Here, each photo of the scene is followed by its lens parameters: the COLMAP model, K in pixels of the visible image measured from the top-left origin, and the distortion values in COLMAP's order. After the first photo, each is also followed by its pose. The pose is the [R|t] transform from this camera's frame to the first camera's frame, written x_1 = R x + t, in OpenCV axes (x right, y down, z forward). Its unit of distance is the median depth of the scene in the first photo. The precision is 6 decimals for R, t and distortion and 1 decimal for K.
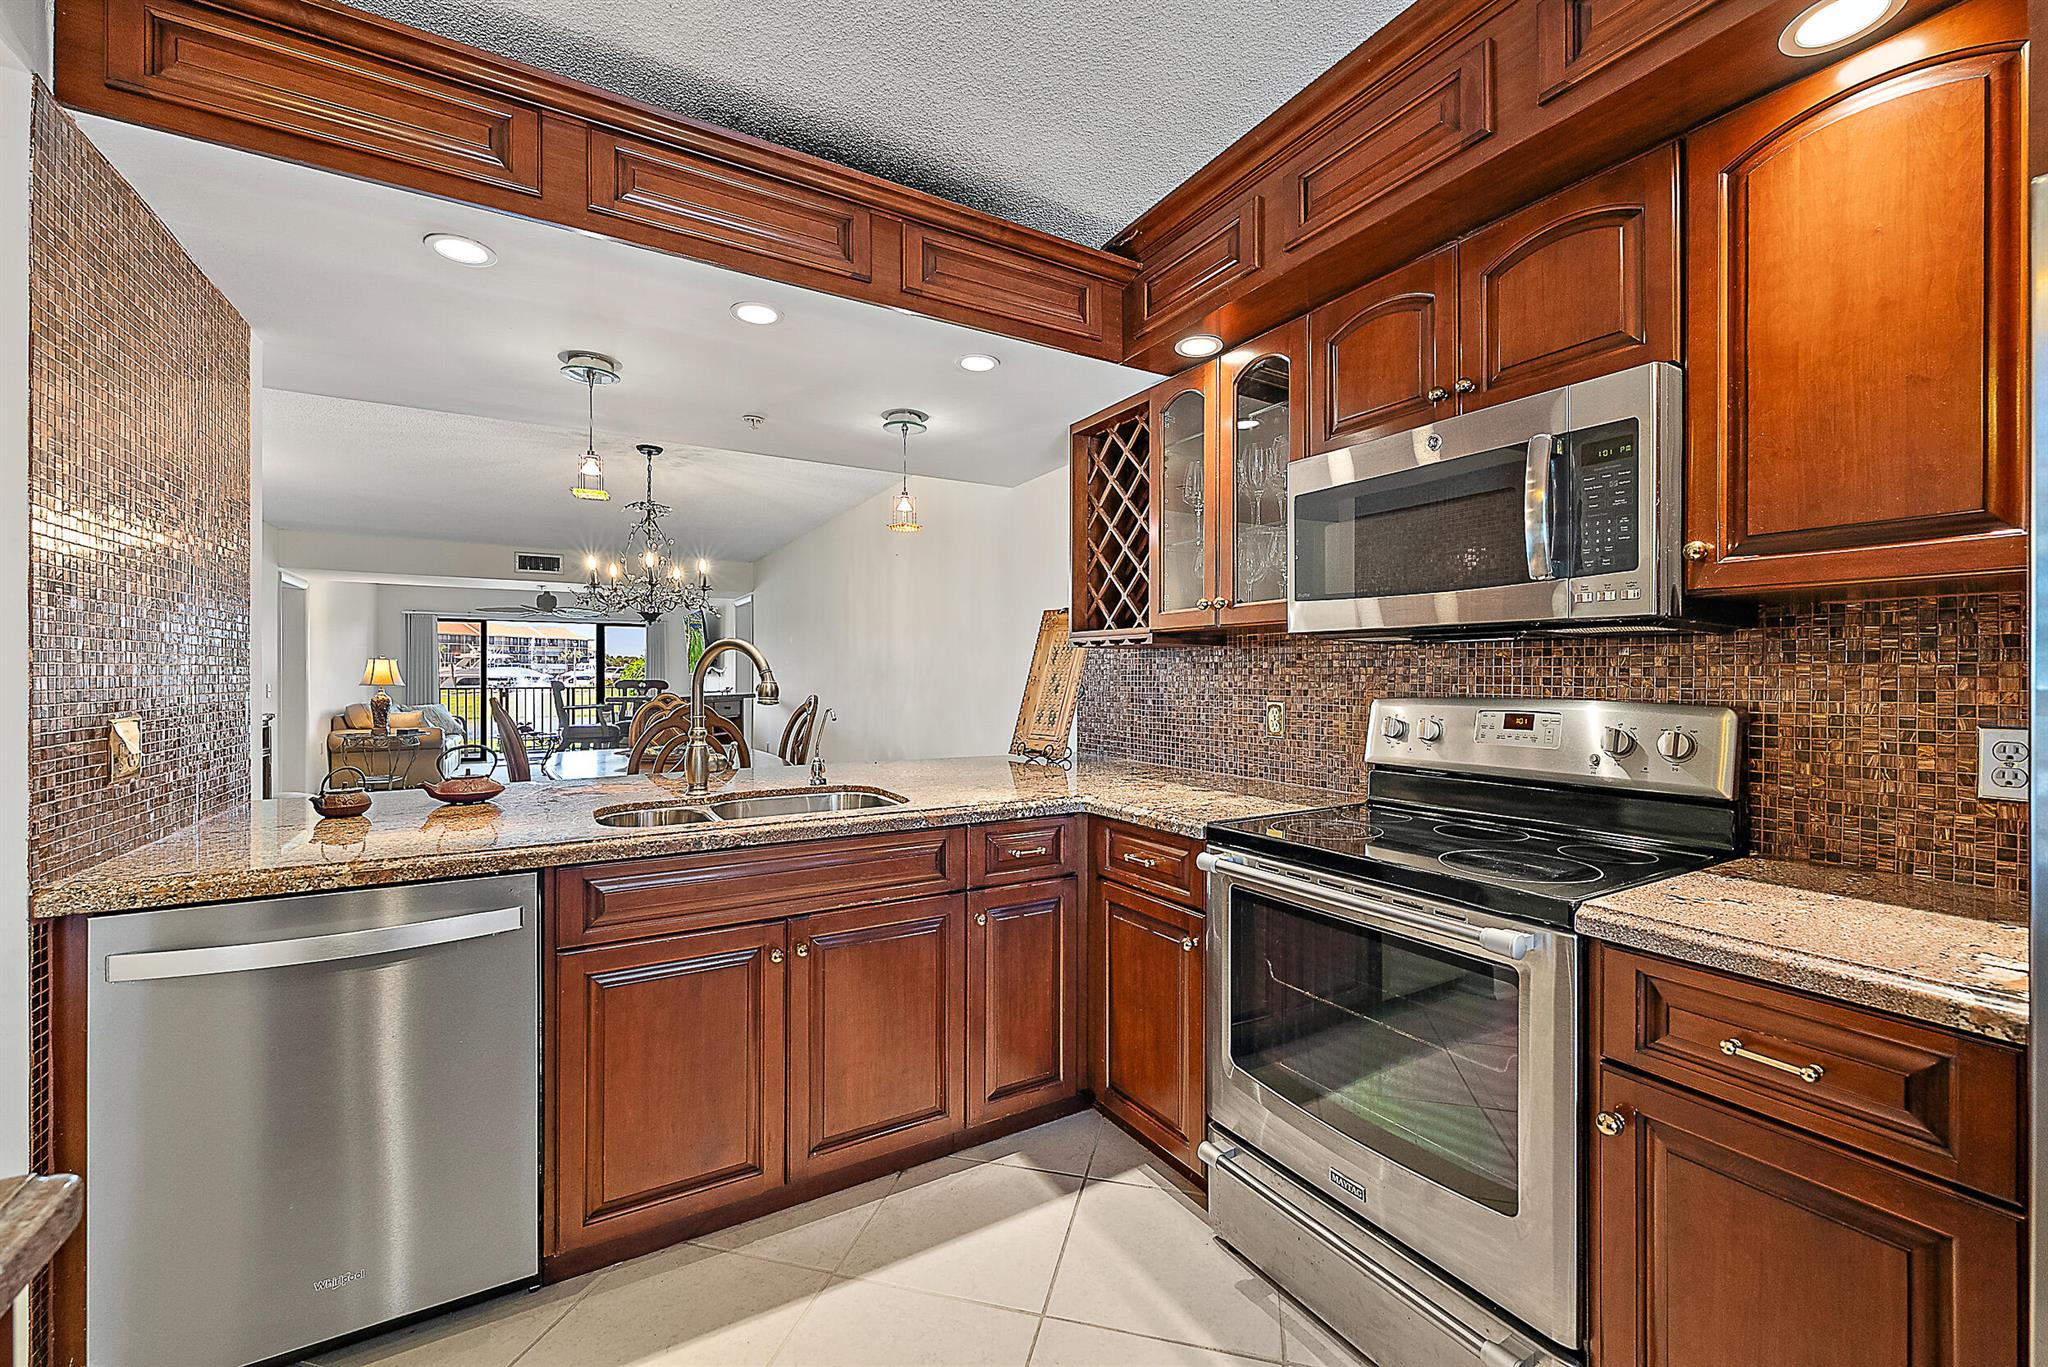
lens RADIAL K [[815.2, 0, 1016.6], [0, 815.2, 680.1], [0, 0, 1]] dist [0.002193, -0.000917]
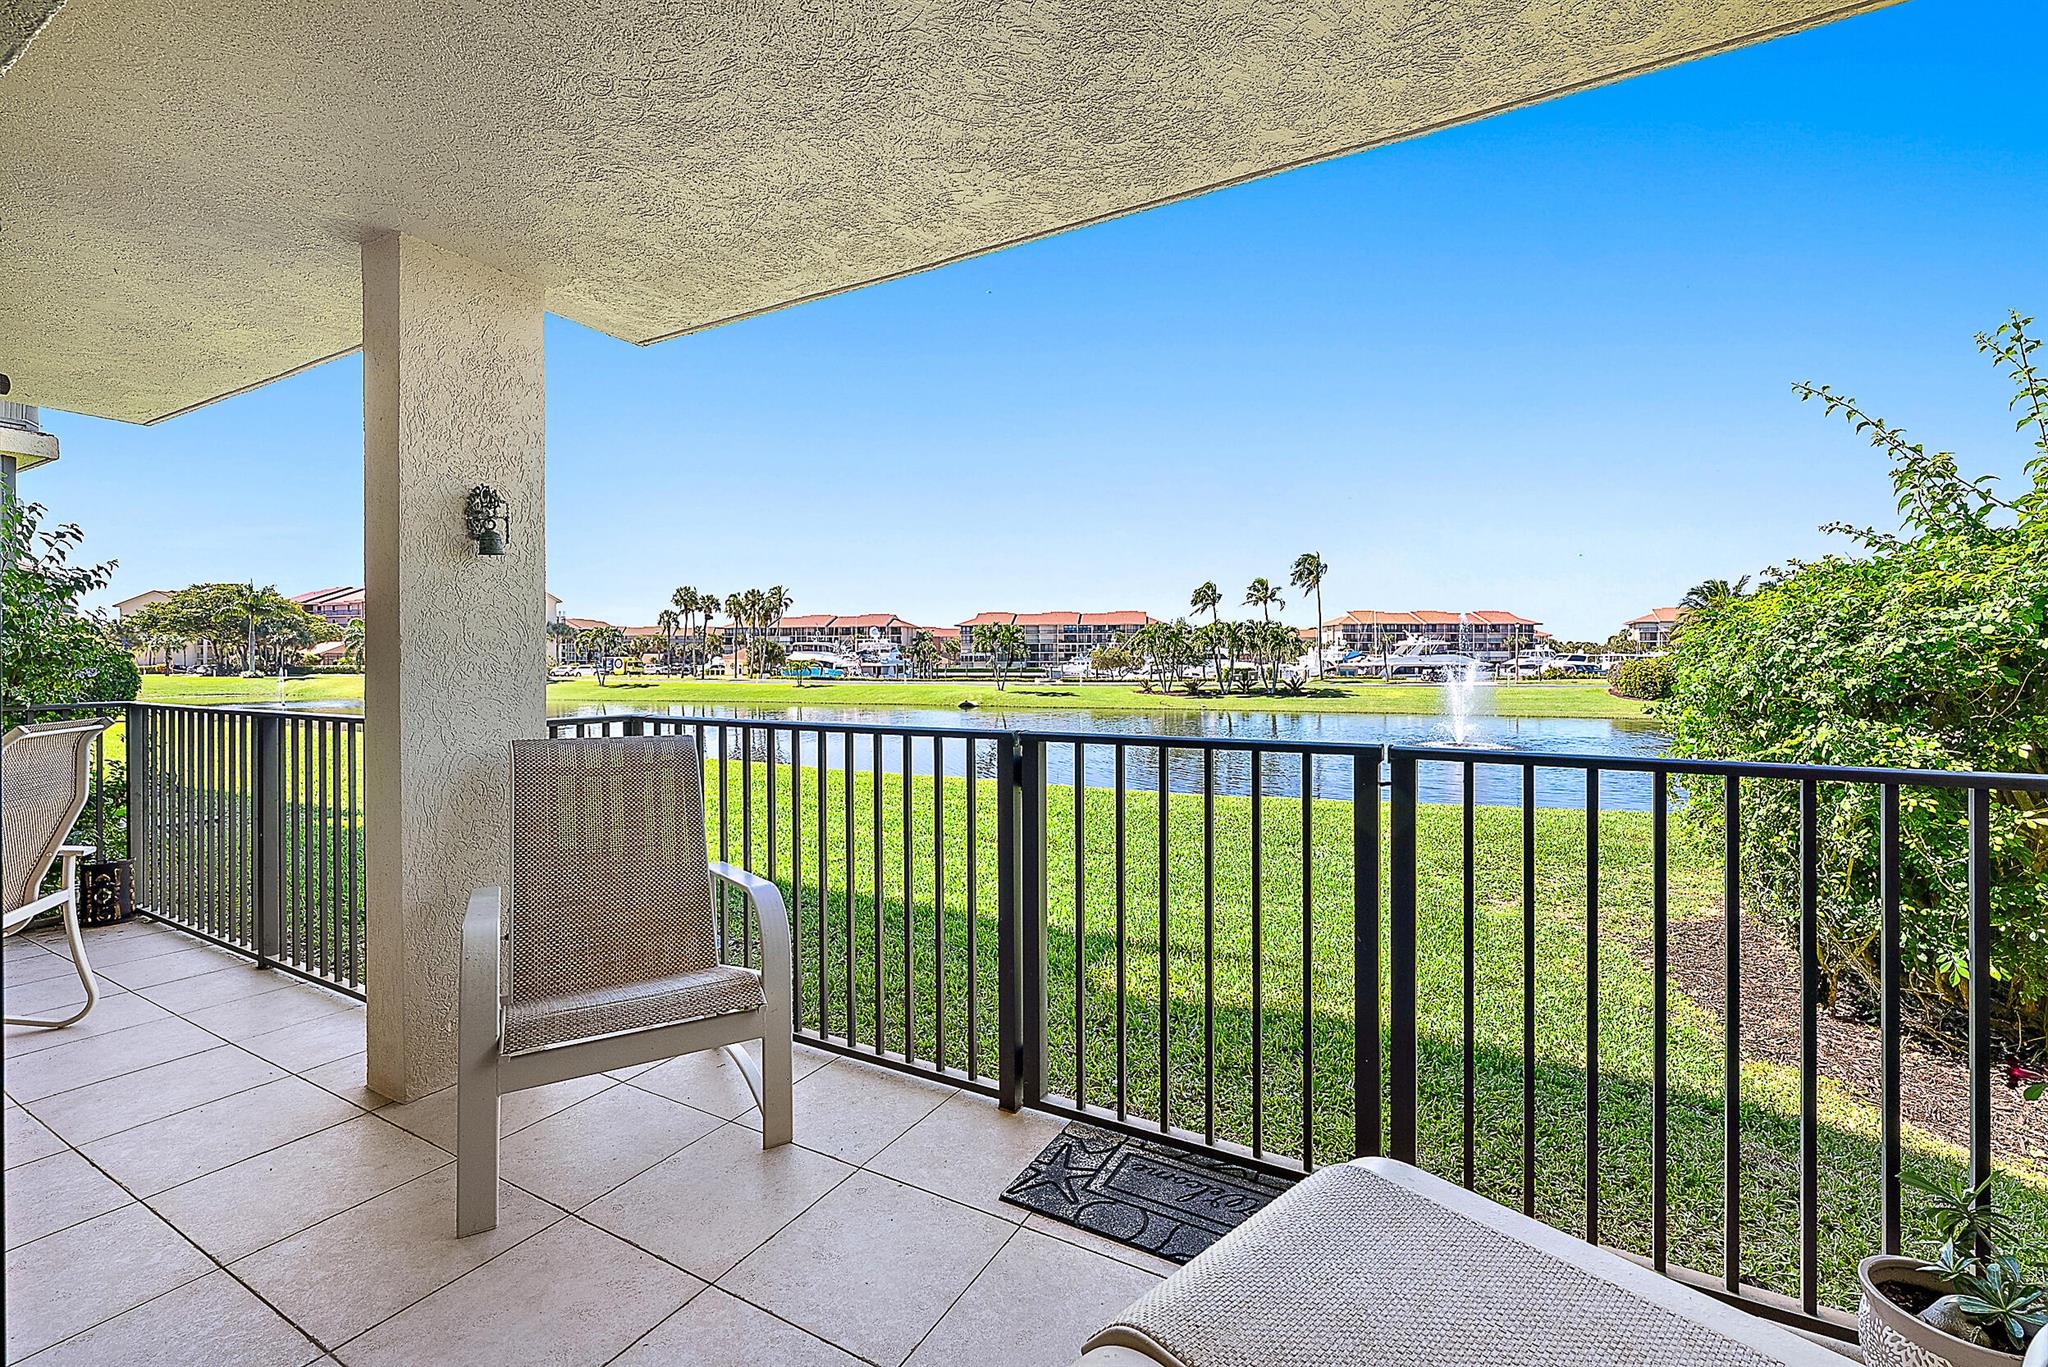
lens RADIAL K [[860.4, 0, 1019.2], [0, 860.4, 663.0], [0, 0, 1]] dist [-0.002377, -0.000790]
pose [[0.521113, -0.000679, -0.853488, -3.100763], [-0.004716, 0.999982, -0.003674, -0.030518], [0.853475, 0.005939, 0.521100, 5.940190]]
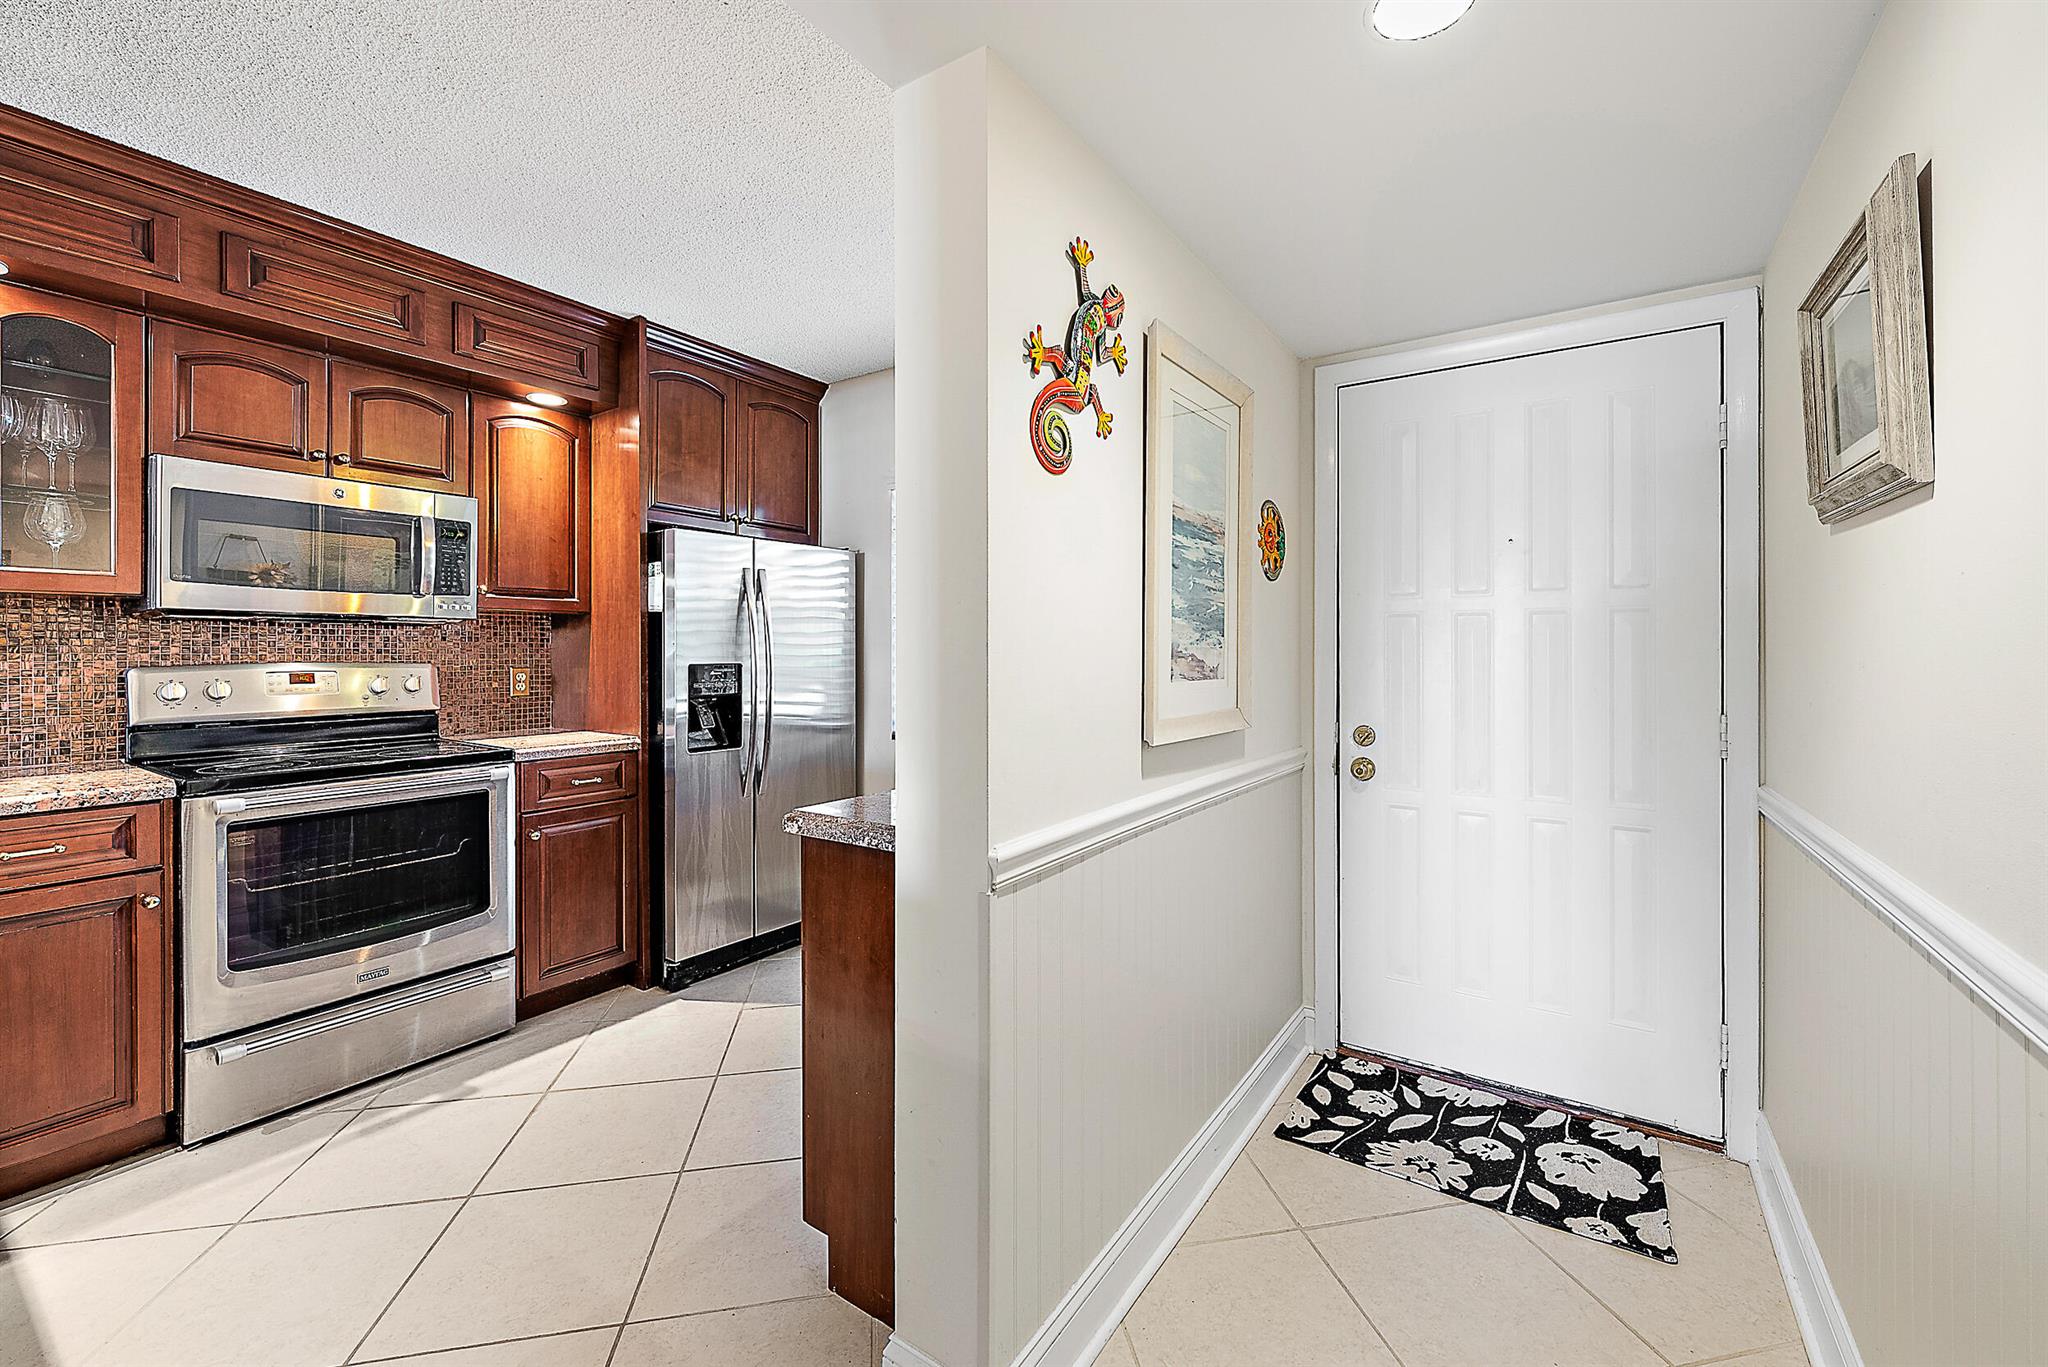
lens RADIAL K [[815.2, 0, 1043.1], [0, 815.2, 643.7], [0, 0, 1]] dist [0.002193, -0.000917]
pose [[-0.442211, 0.007892, 0.896877, -1.103899], [0.005613, 0.999966, -0.006032, 0.003965], [-0.896894, 0.002367, -0.442240, 0.388794]]
